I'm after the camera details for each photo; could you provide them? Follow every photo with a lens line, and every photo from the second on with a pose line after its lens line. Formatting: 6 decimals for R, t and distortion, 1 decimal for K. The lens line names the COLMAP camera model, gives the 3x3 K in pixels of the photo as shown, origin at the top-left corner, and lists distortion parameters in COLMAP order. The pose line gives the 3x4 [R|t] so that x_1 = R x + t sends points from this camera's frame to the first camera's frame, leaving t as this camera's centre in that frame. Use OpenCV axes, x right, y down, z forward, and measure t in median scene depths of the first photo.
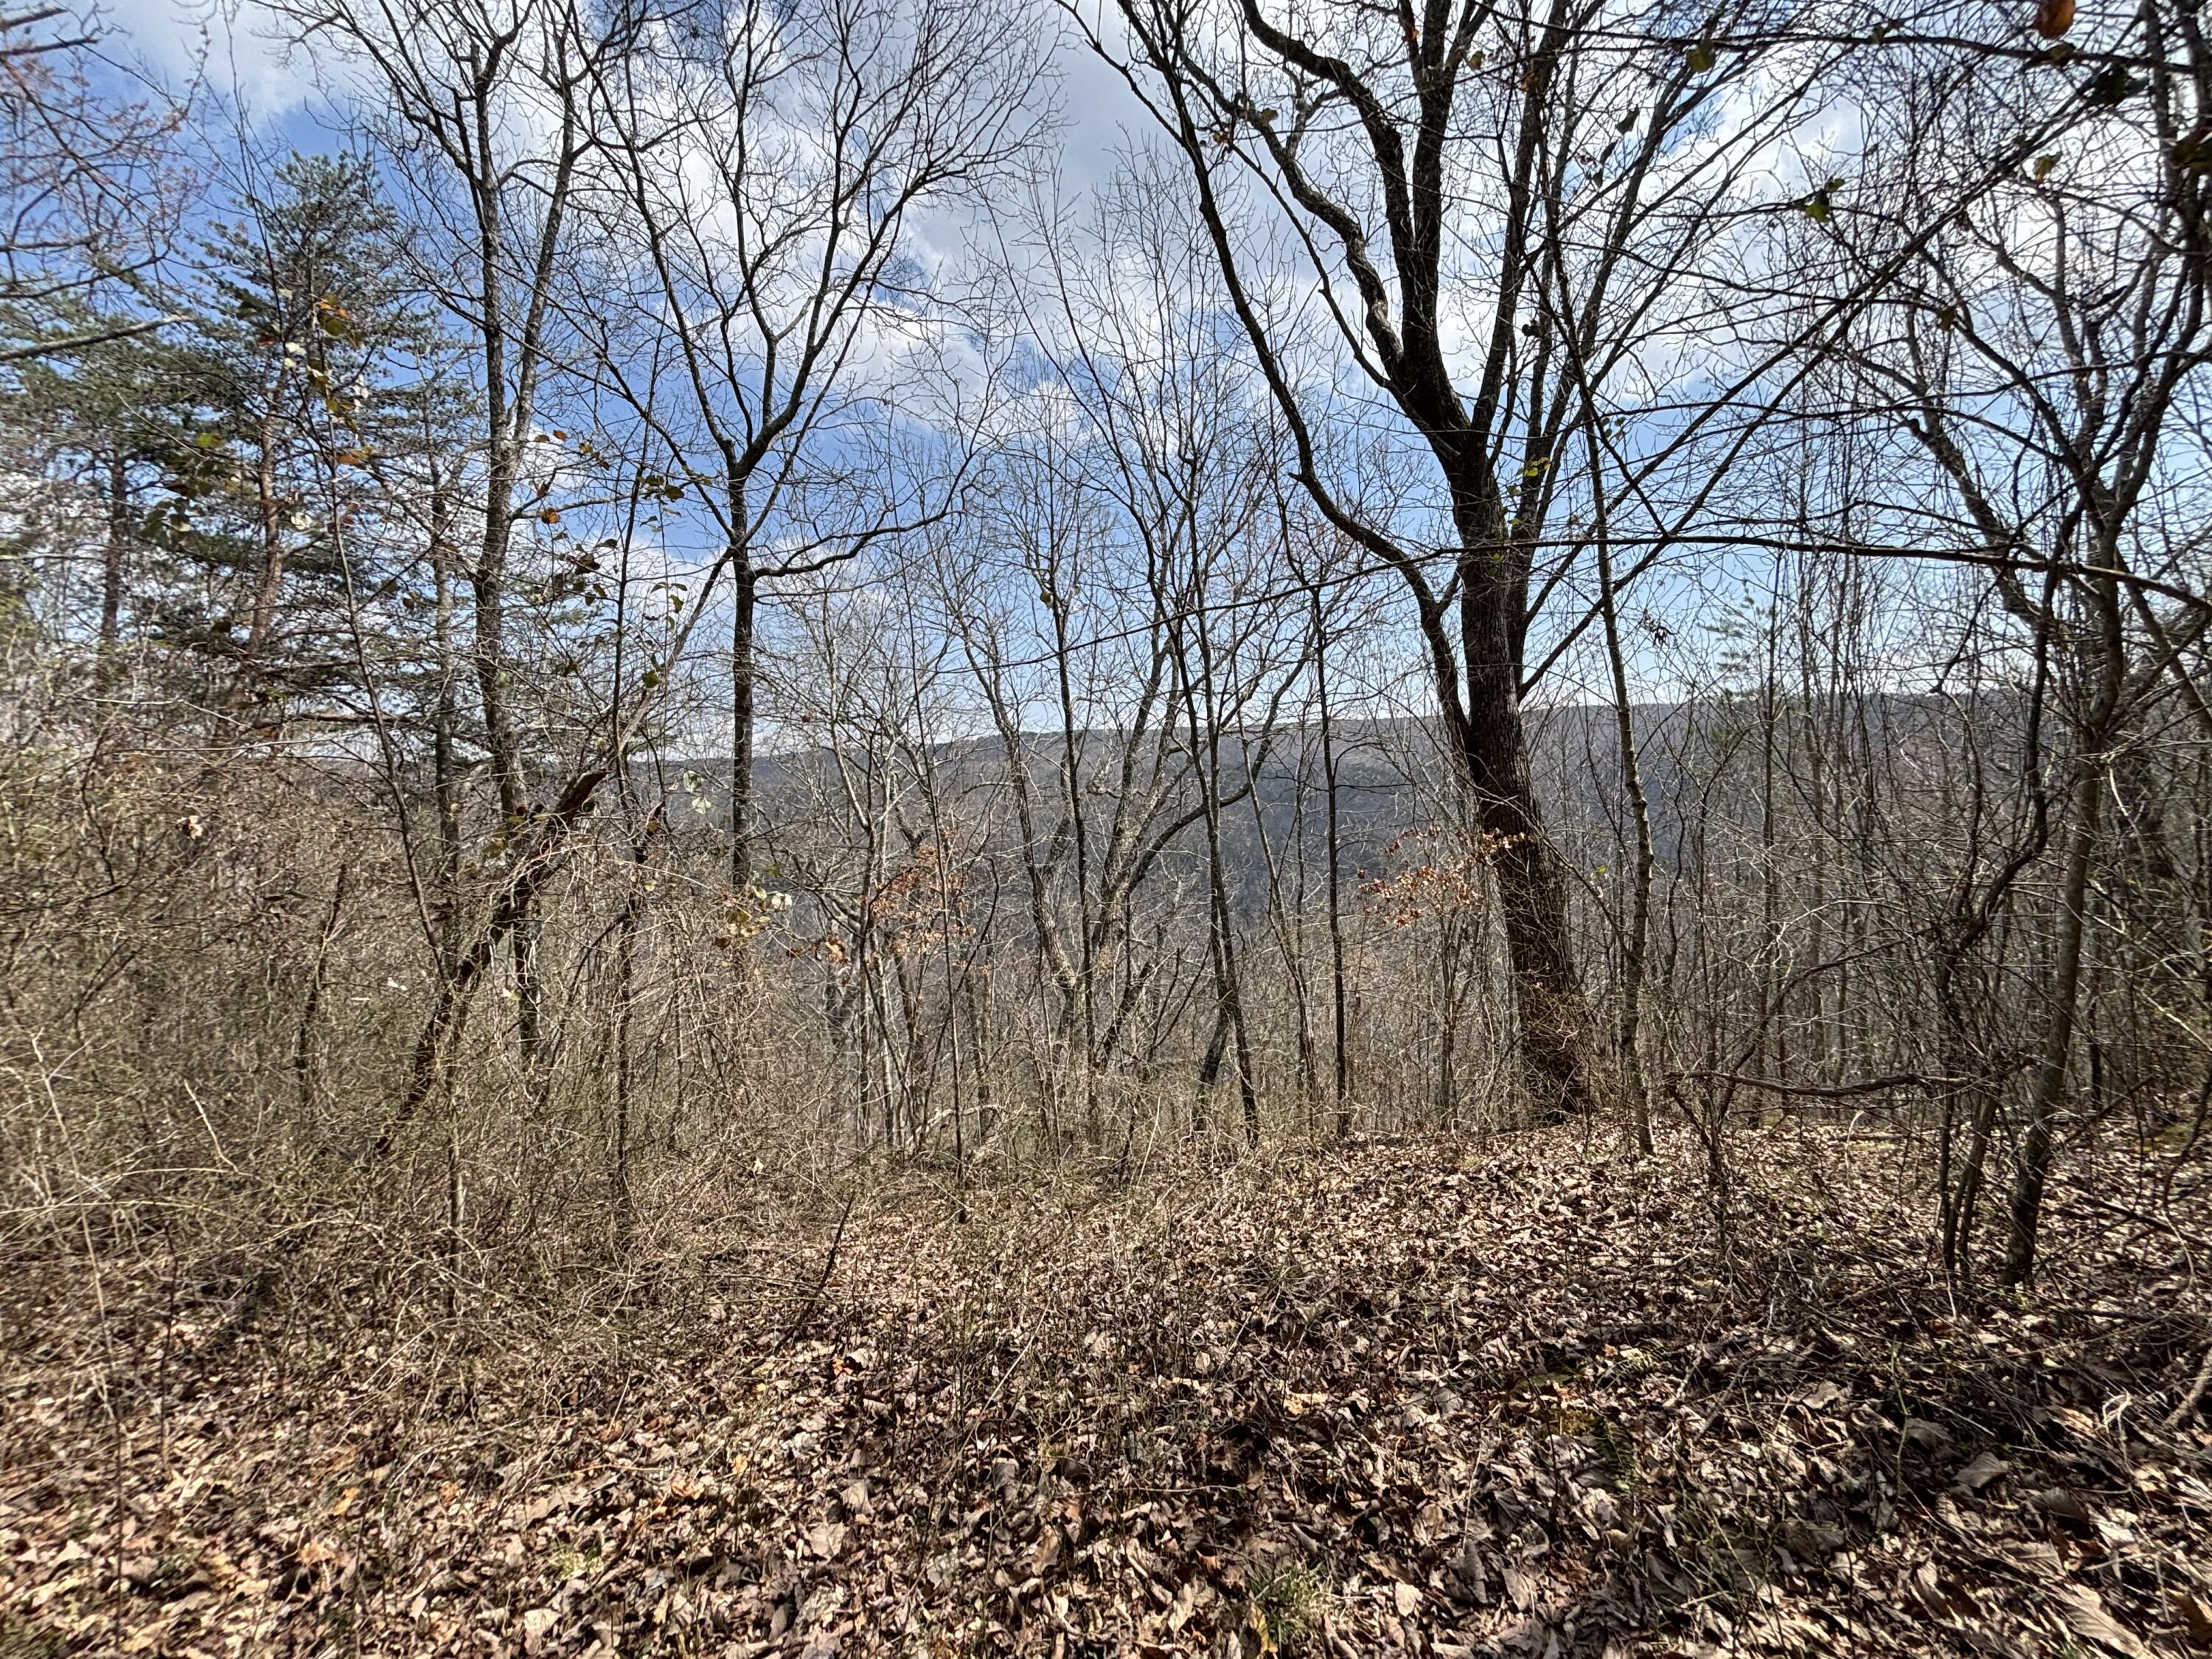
lens RADIAL K [[888.0, 0, 1106.0], [0, 888.0, 829.5], [0, 0, 1]] dist [-0.000358, -0.000873]
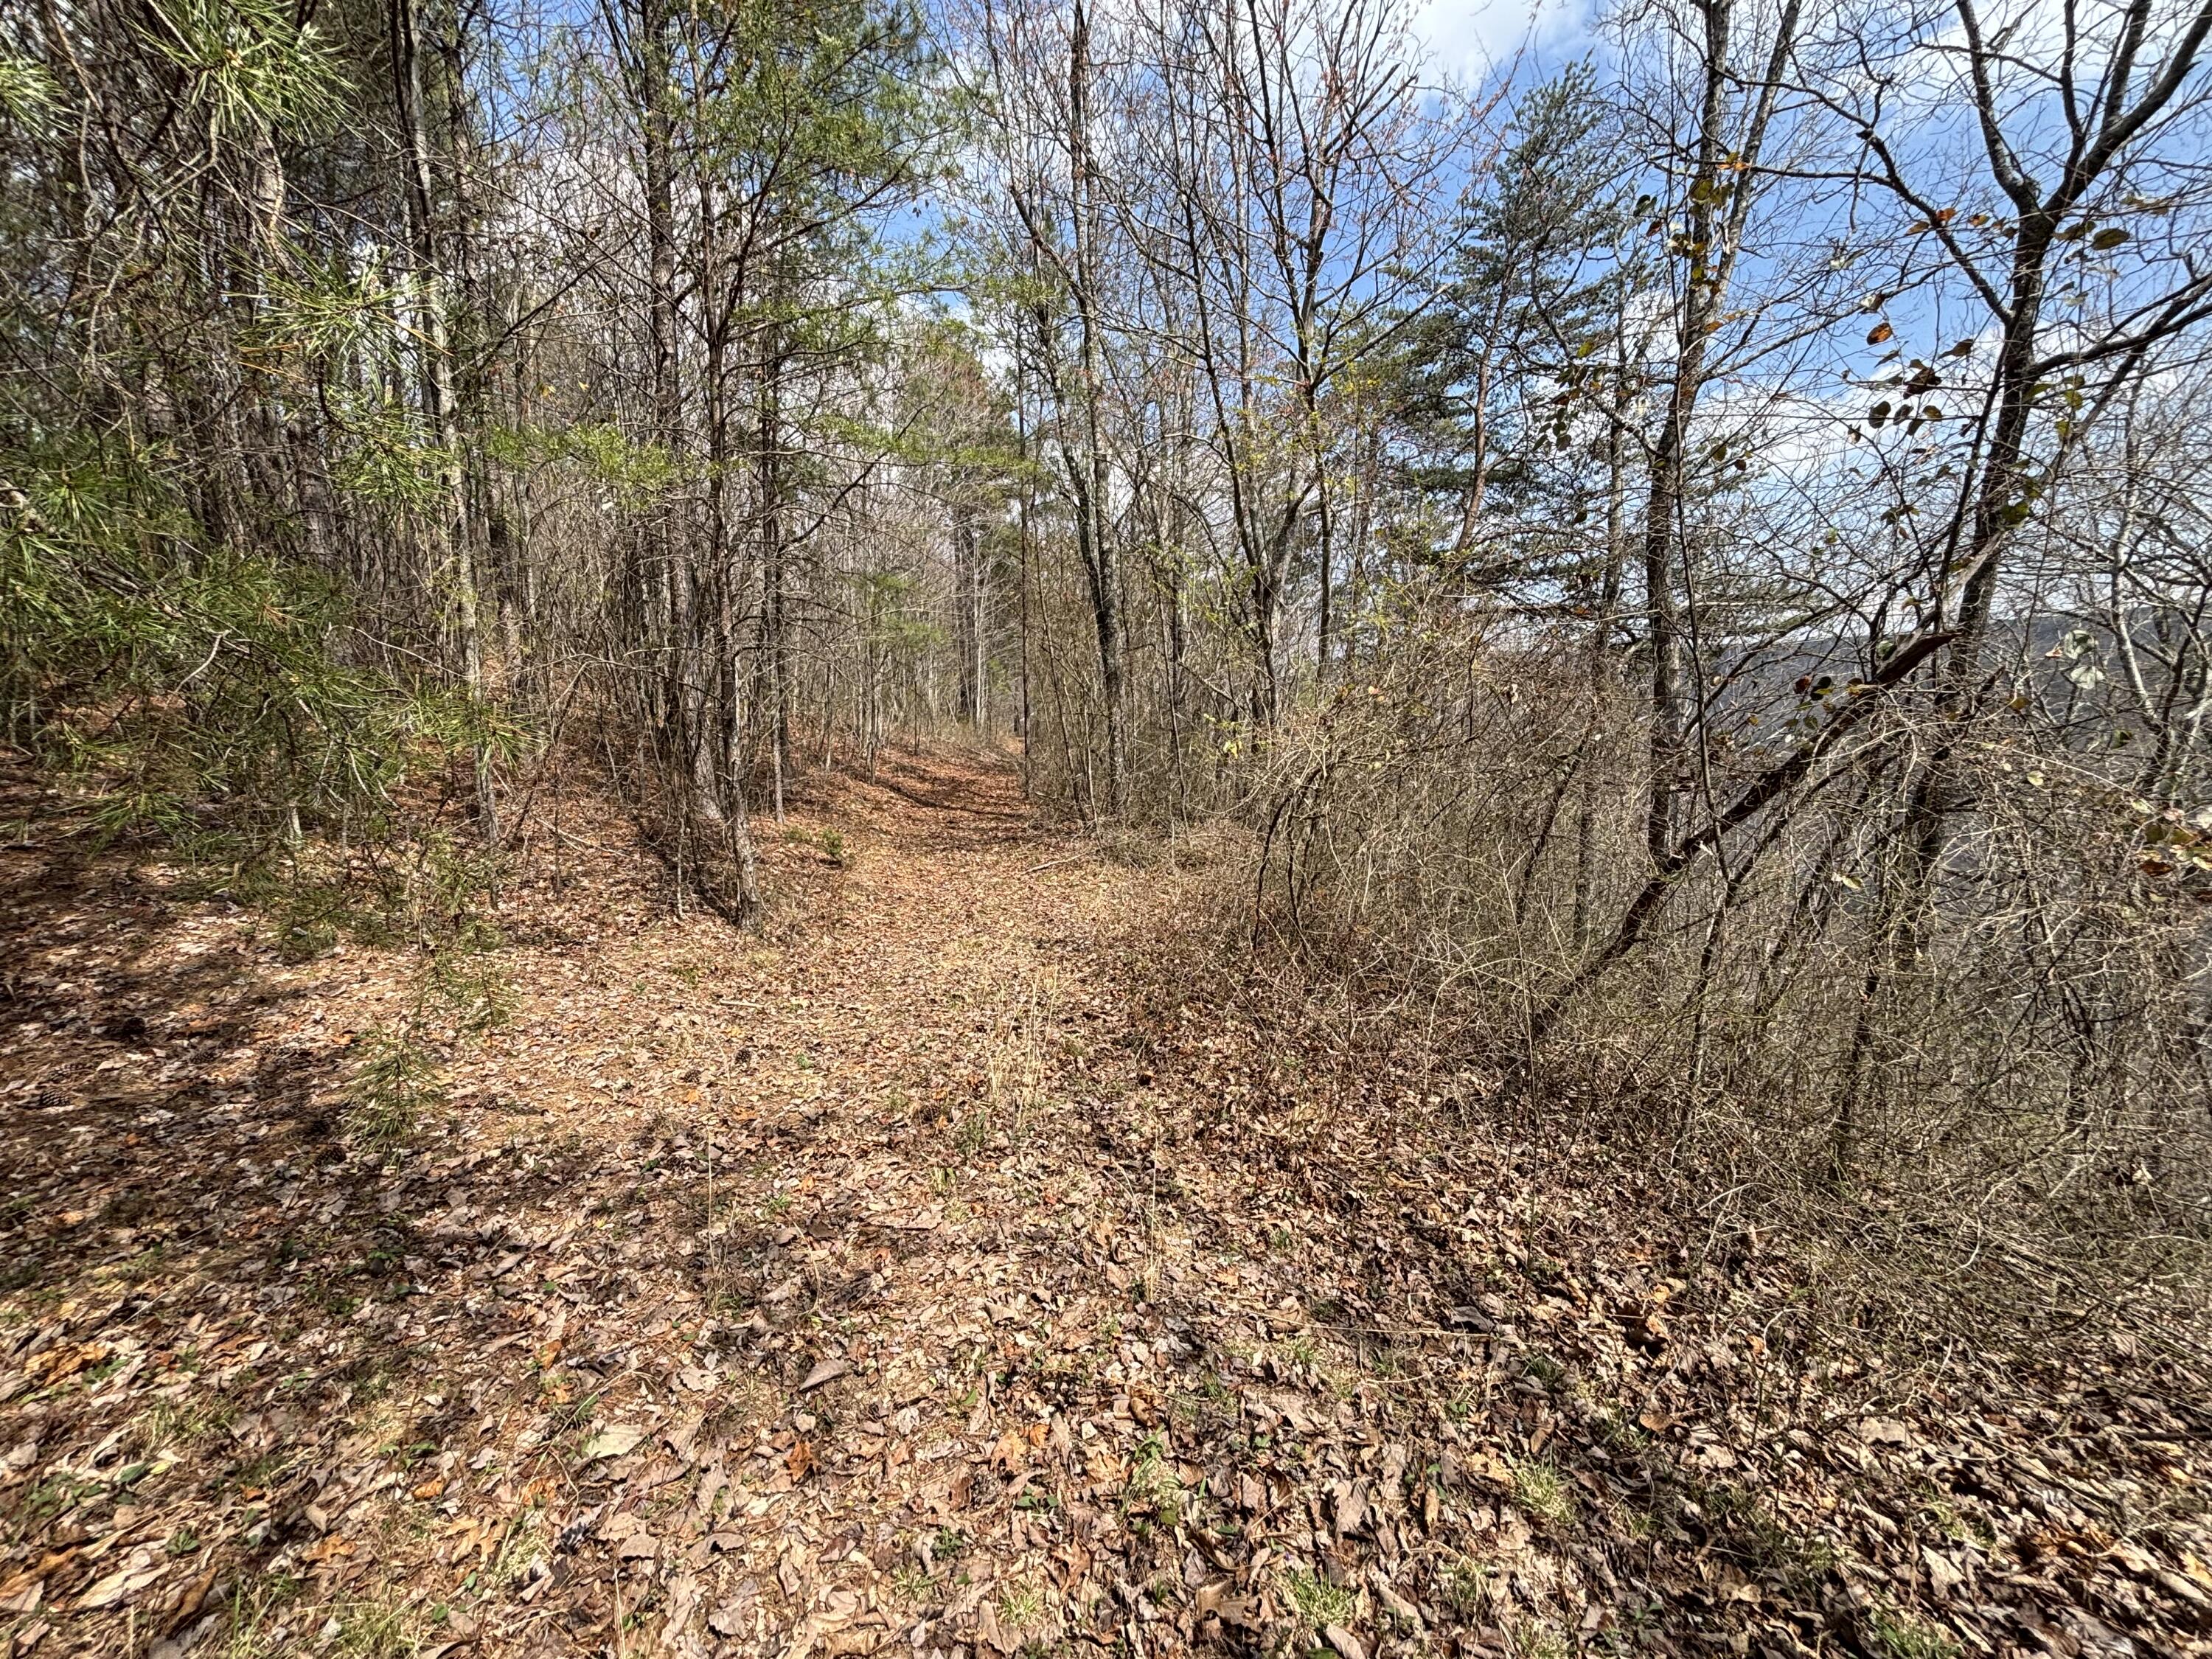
lens RADIAL K [[888.0, 0, 1106.0], [0, 888.0, 829.5], [0, 0, 1]] dist [-0.000358, -0.000873]
pose [[0.456764, 0.152155, -0.876479, -0.160548], [-0.038309, 0.987715, 0.151501, 0.017550], [0.888763, -0.035623, 0.456982, -0.070294]]
